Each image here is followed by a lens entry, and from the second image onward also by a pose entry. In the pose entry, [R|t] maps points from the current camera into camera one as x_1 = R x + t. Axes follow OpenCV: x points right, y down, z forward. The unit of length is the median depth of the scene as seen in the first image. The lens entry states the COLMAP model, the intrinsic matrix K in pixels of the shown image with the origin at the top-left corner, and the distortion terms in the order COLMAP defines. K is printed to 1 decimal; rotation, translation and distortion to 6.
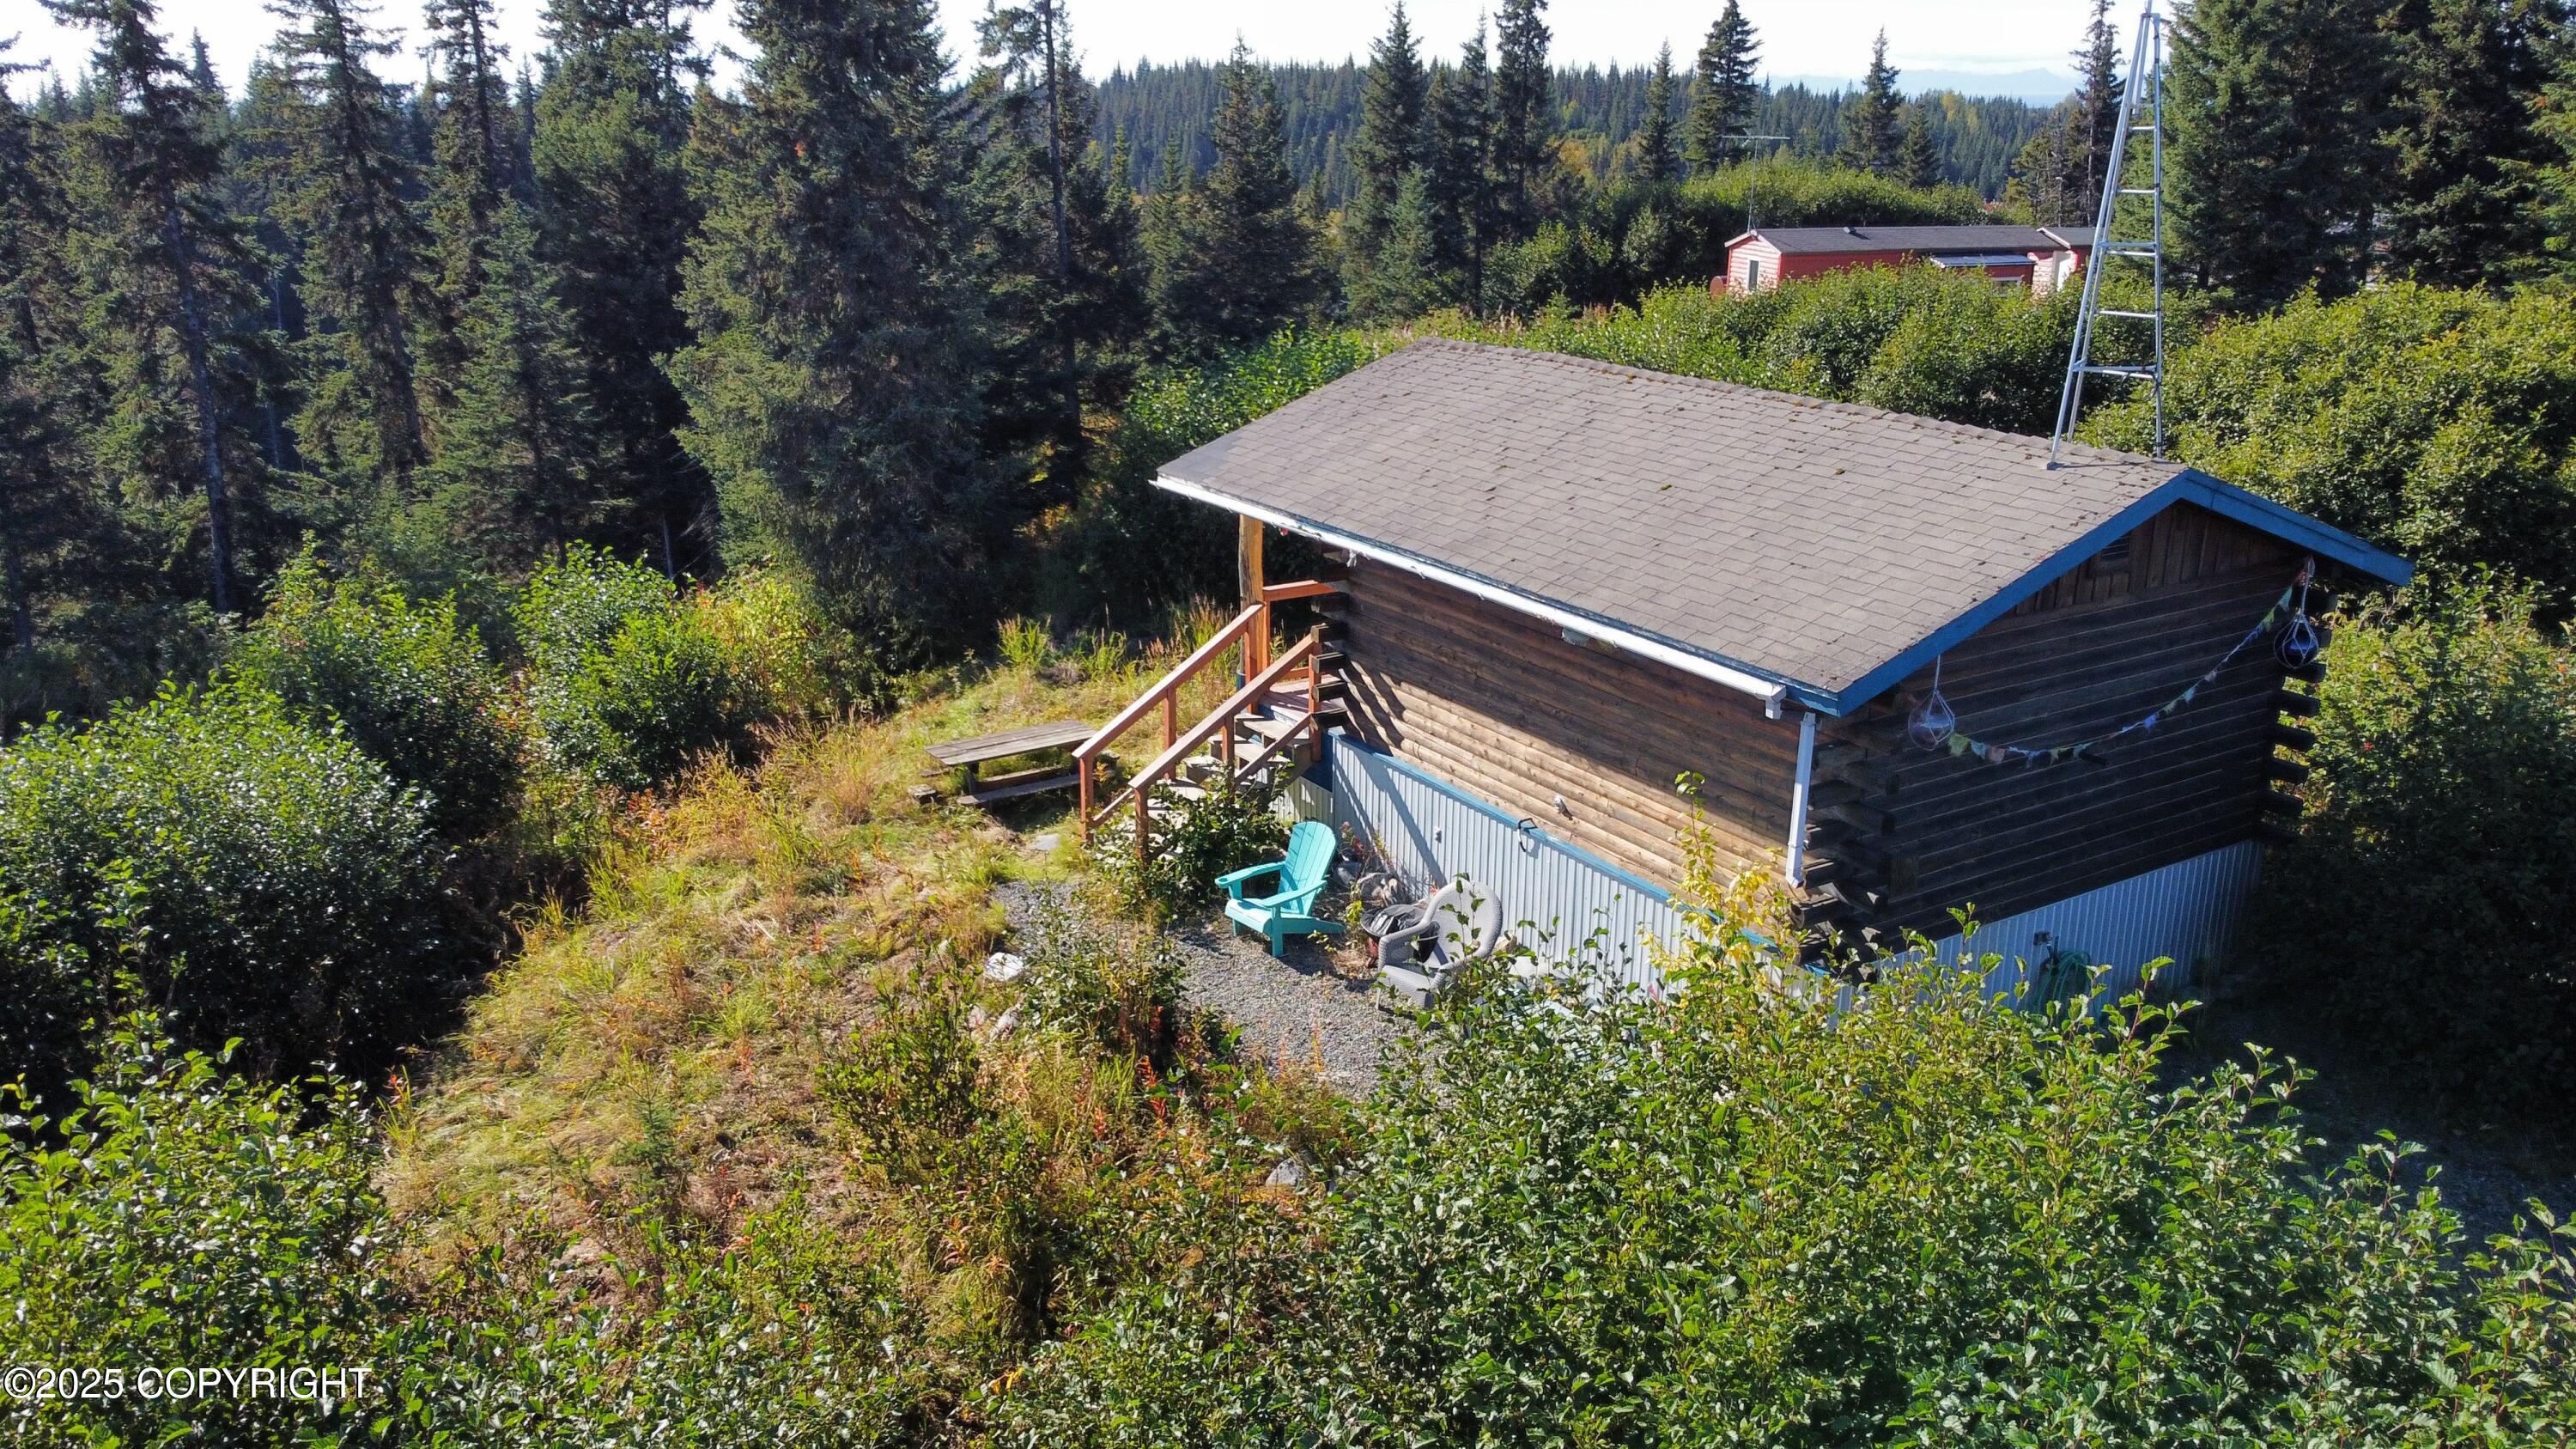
lens RADIAL K [[1970.2, 0, 1278.1], [0, 1970.2, 724.1], [0, 0, 1]] dist [0.001432, -0.004744]
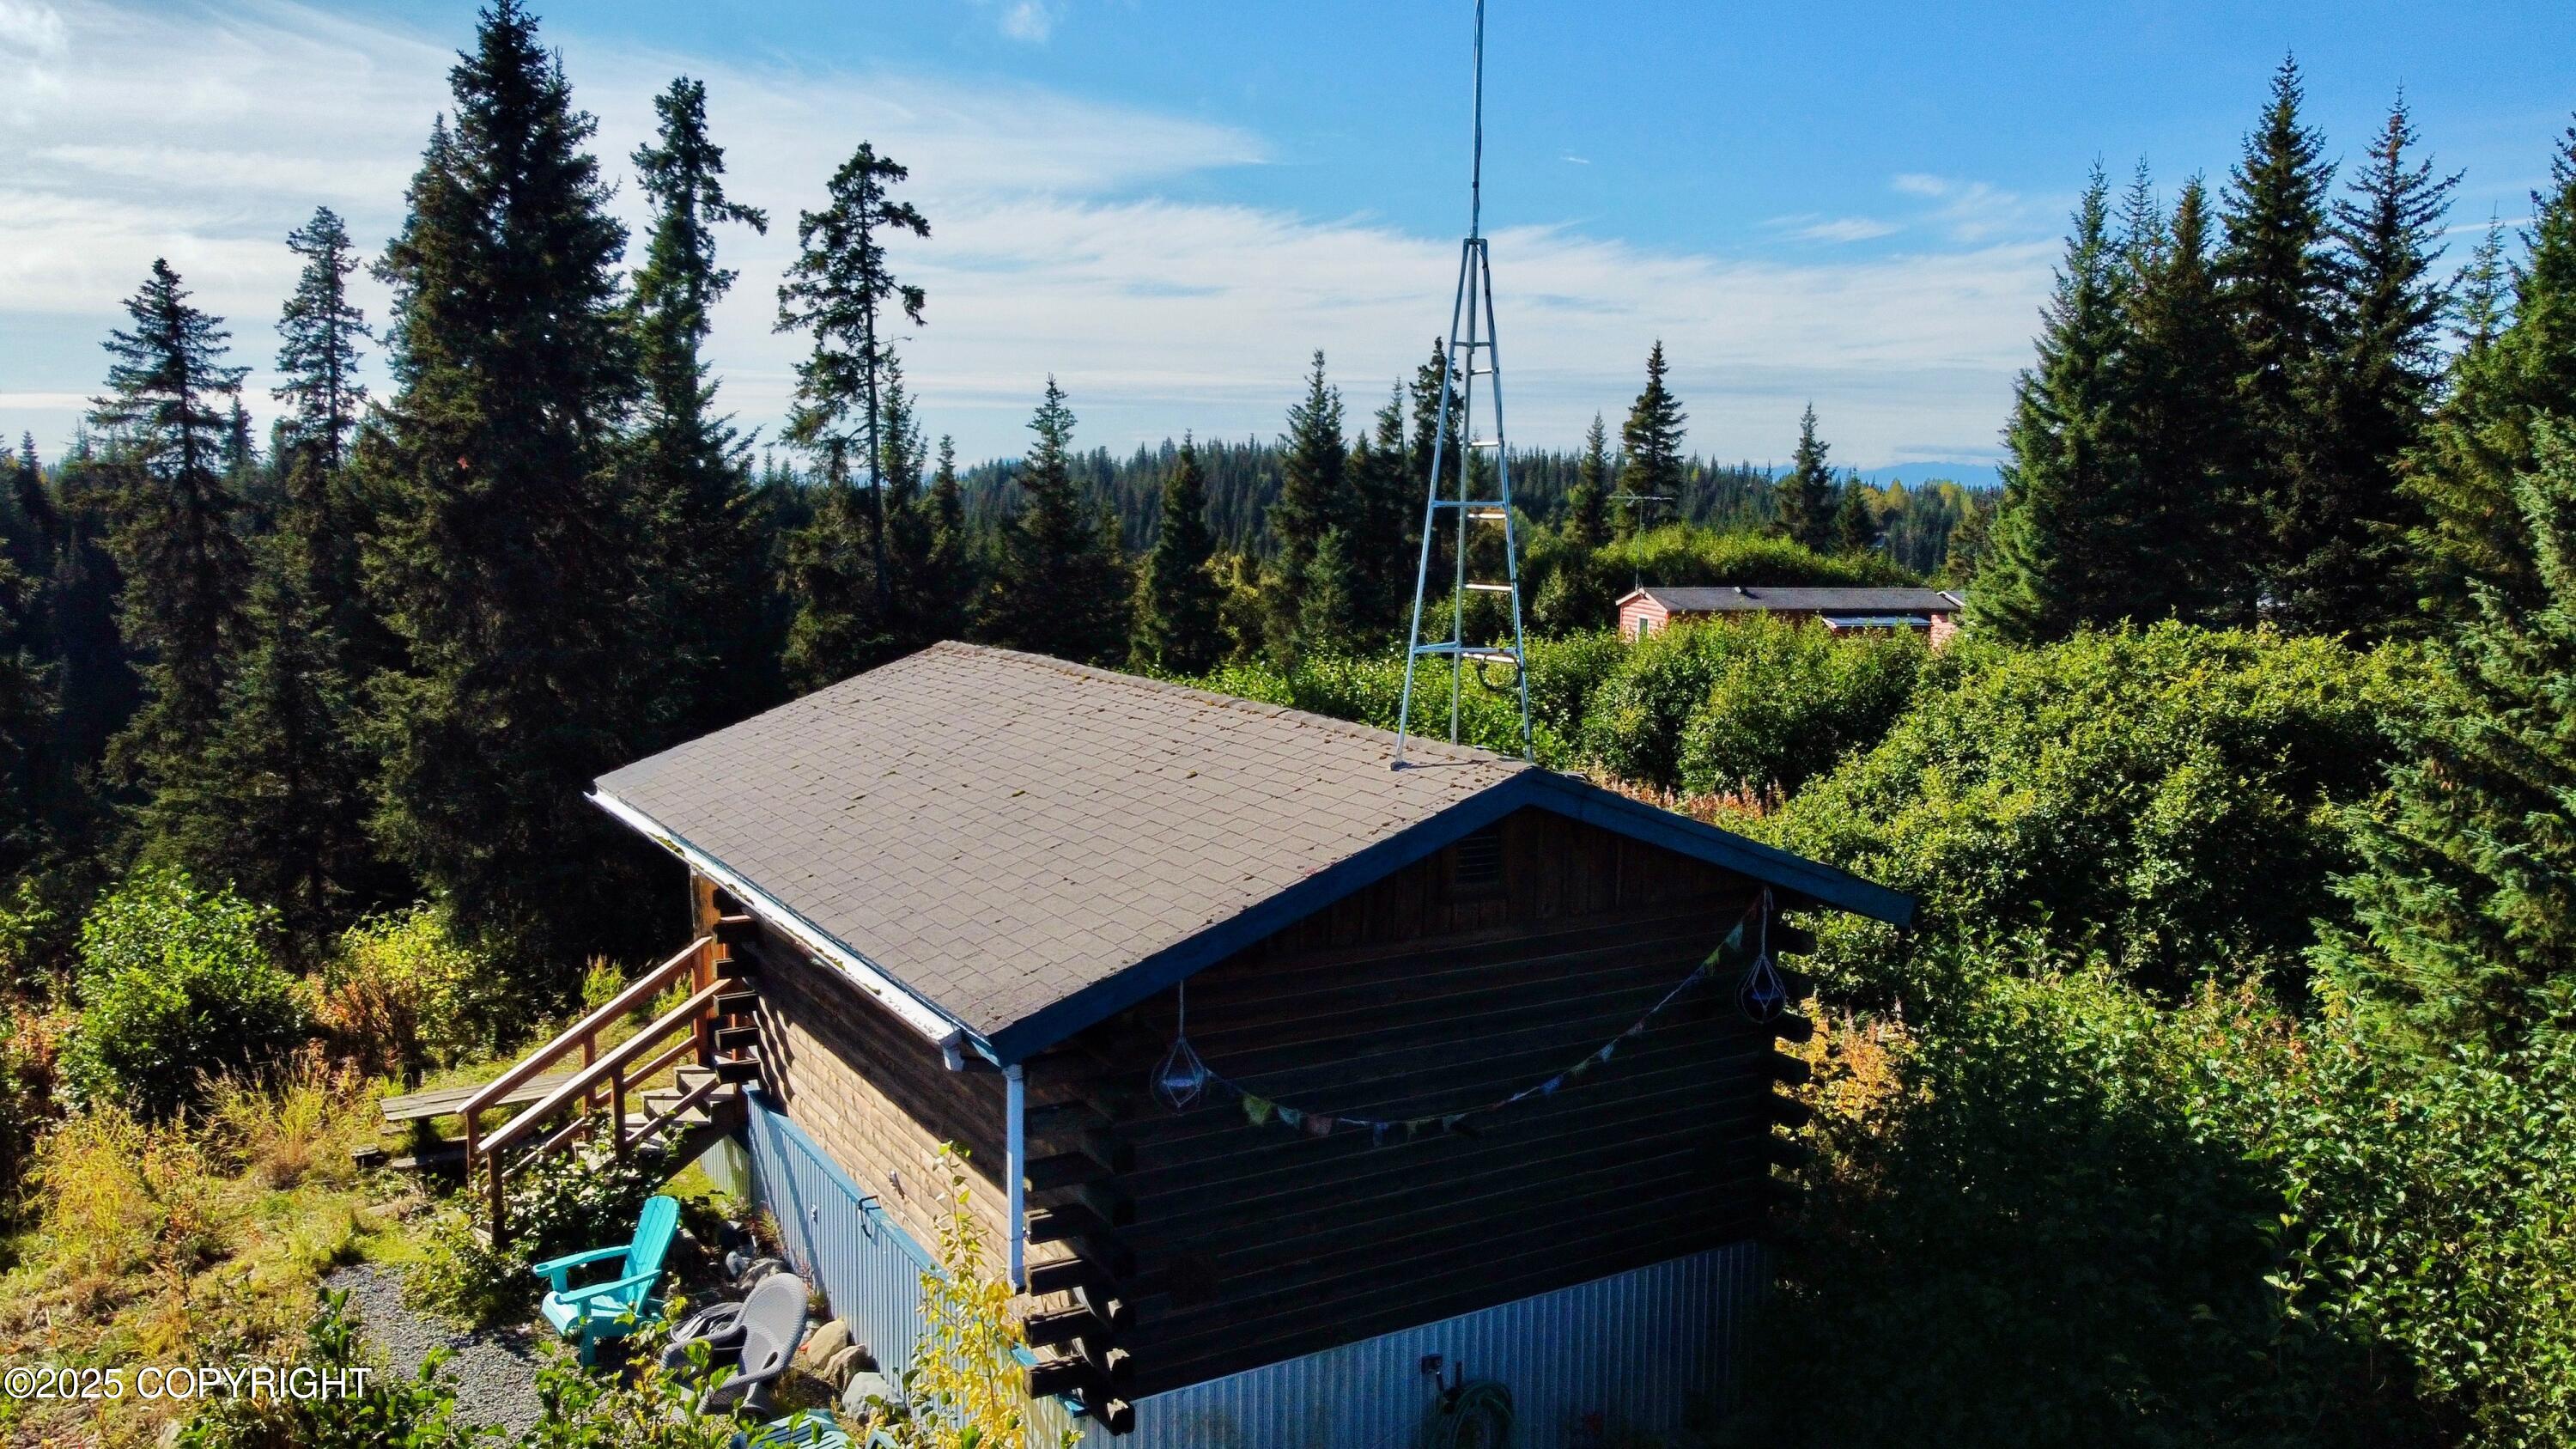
lens RADIAL K [[1970.2, 0, 1271.2], [0, 1970.2, 717.7], [0, 0, 1]] dist [0.001432, -0.004744]
pose [[0.999773, 0.014105, -0.015985, 0.104596], [-0.016839, 0.982332, -0.186385, 0.000887], [0.013074, 0.186612, 0.982347, 0.056080]]
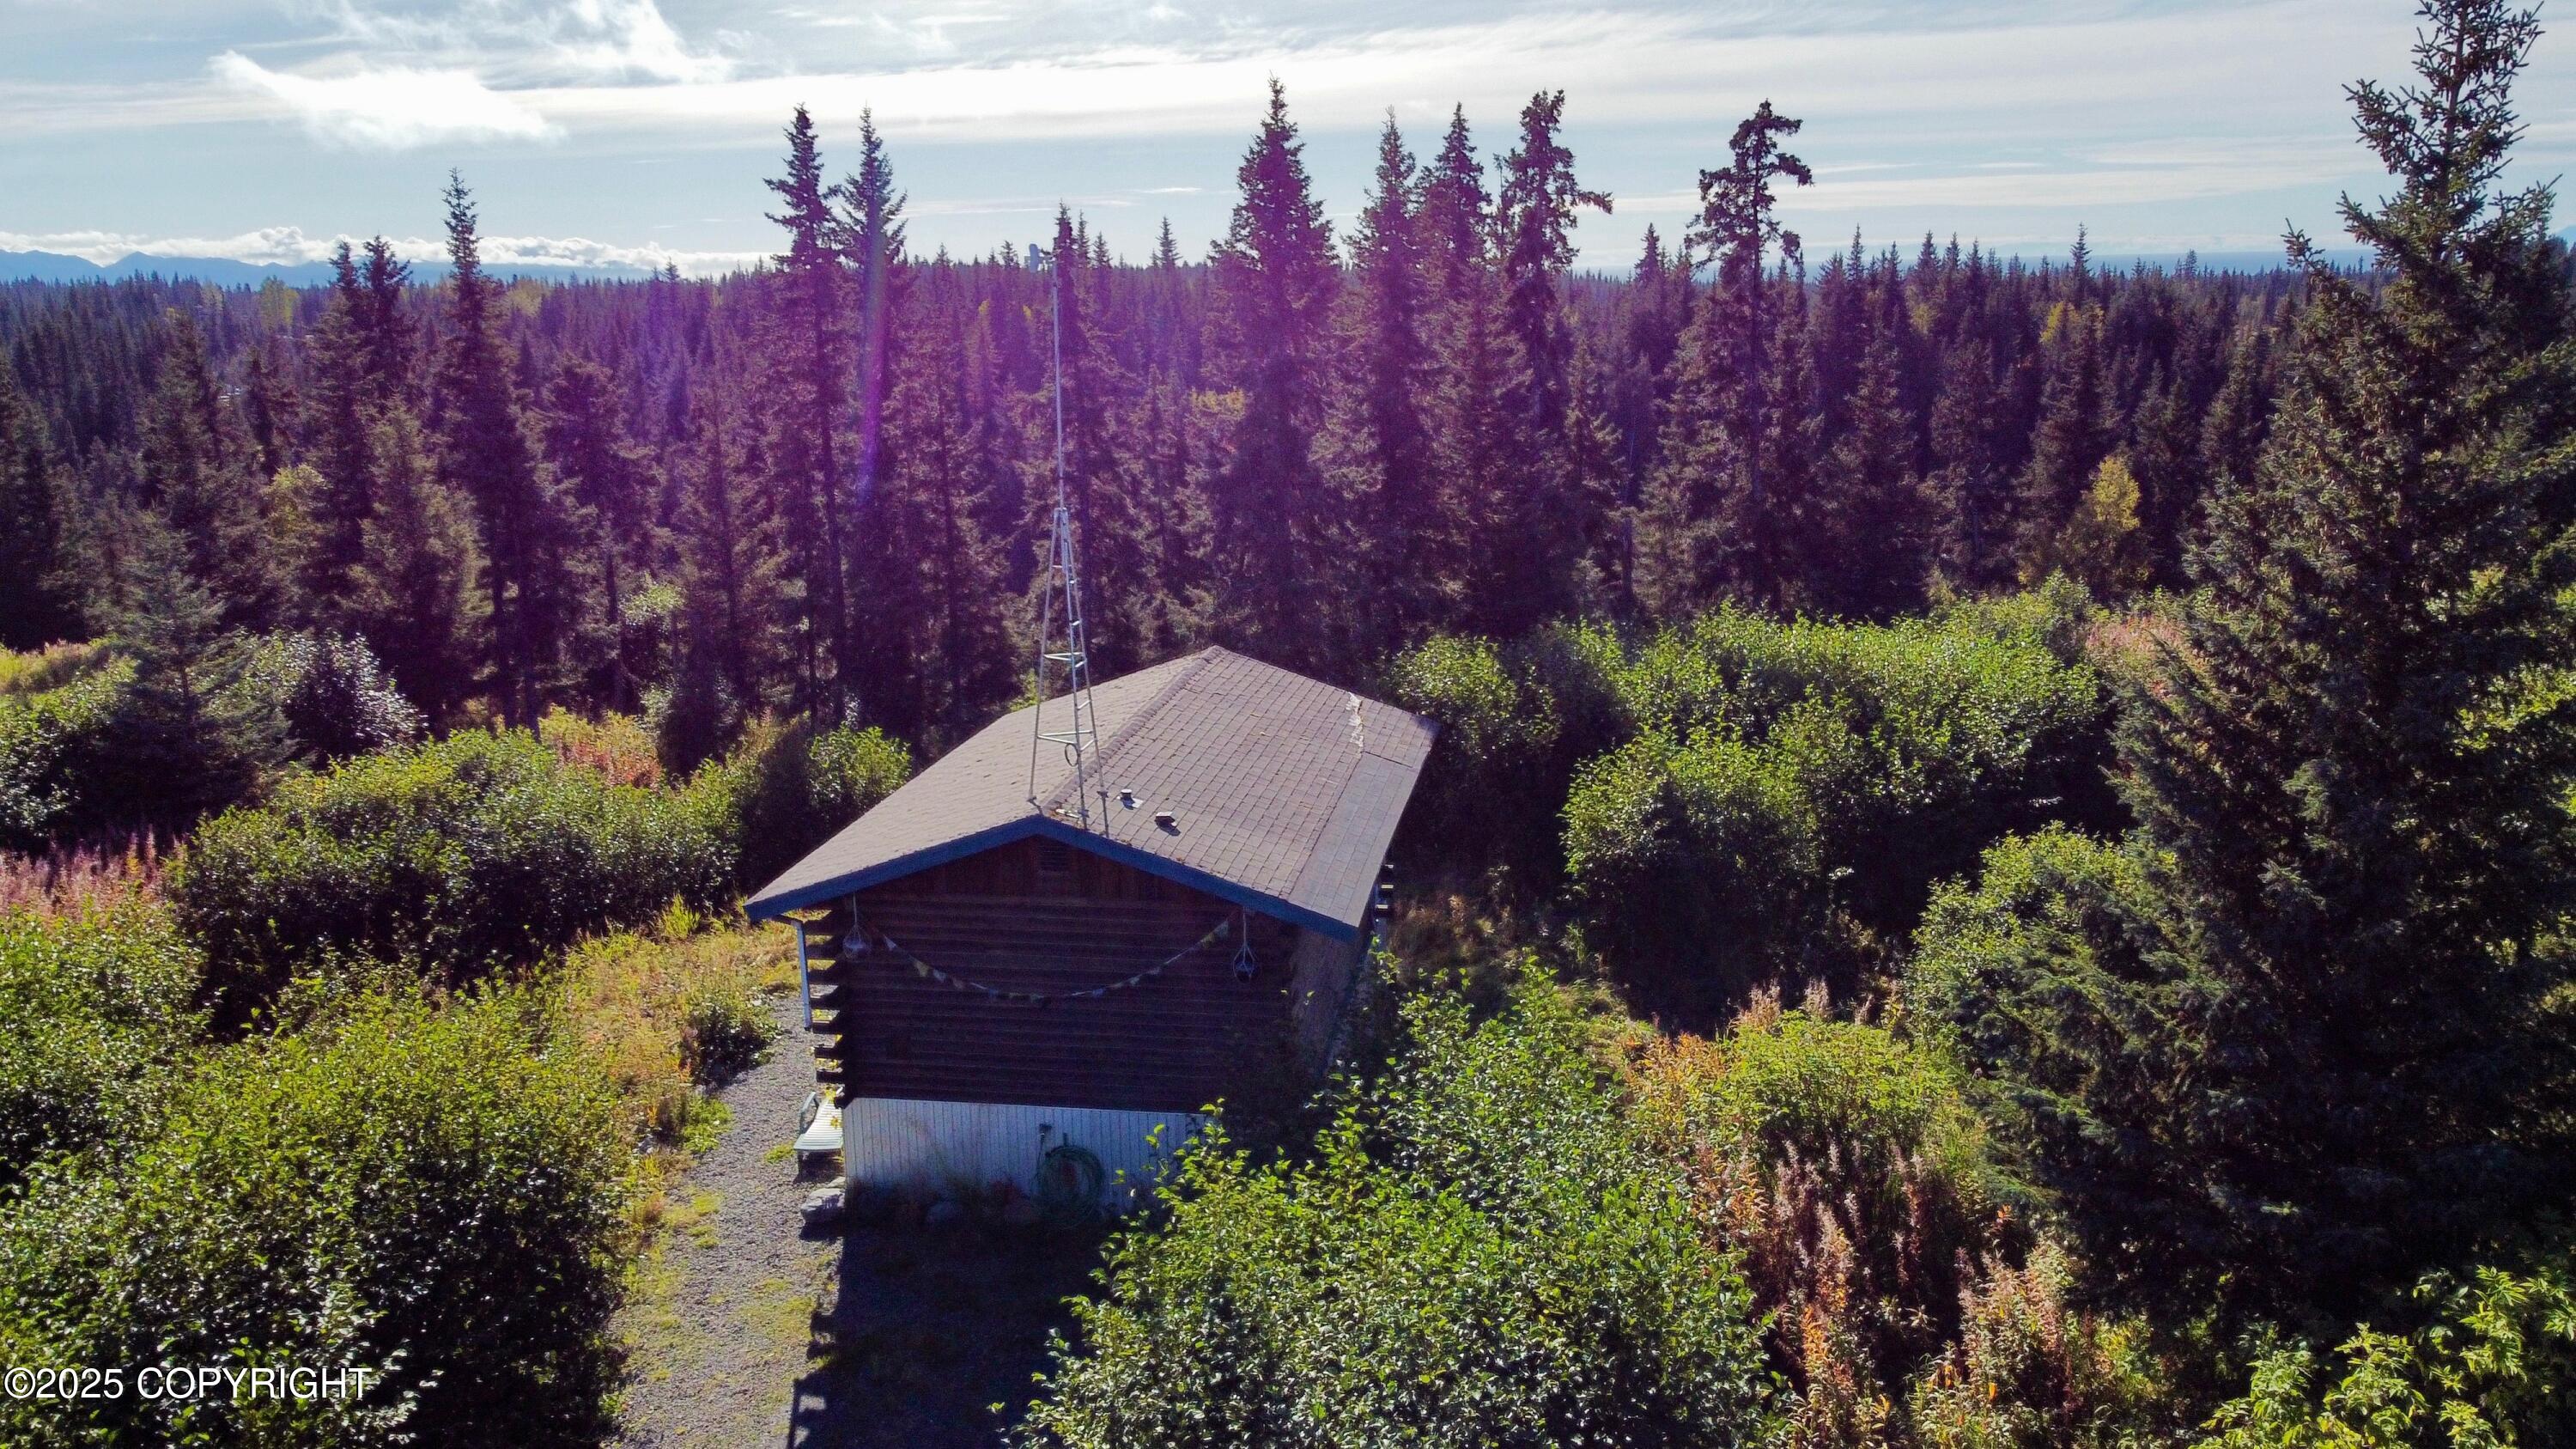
lens RADIAL K [[1970.2, 0, 1275.3], [0, 1970.2, 723.6], [0, 0, 1]] dist [0.001432, -0.004744]
pose [[0.751155, 0.134891, -0.646197, 0.437484], [-0.182739, 0.983135, -0.007195, -0.062376], [0.634329, 0.123490, 0.763137, -0.004027]]
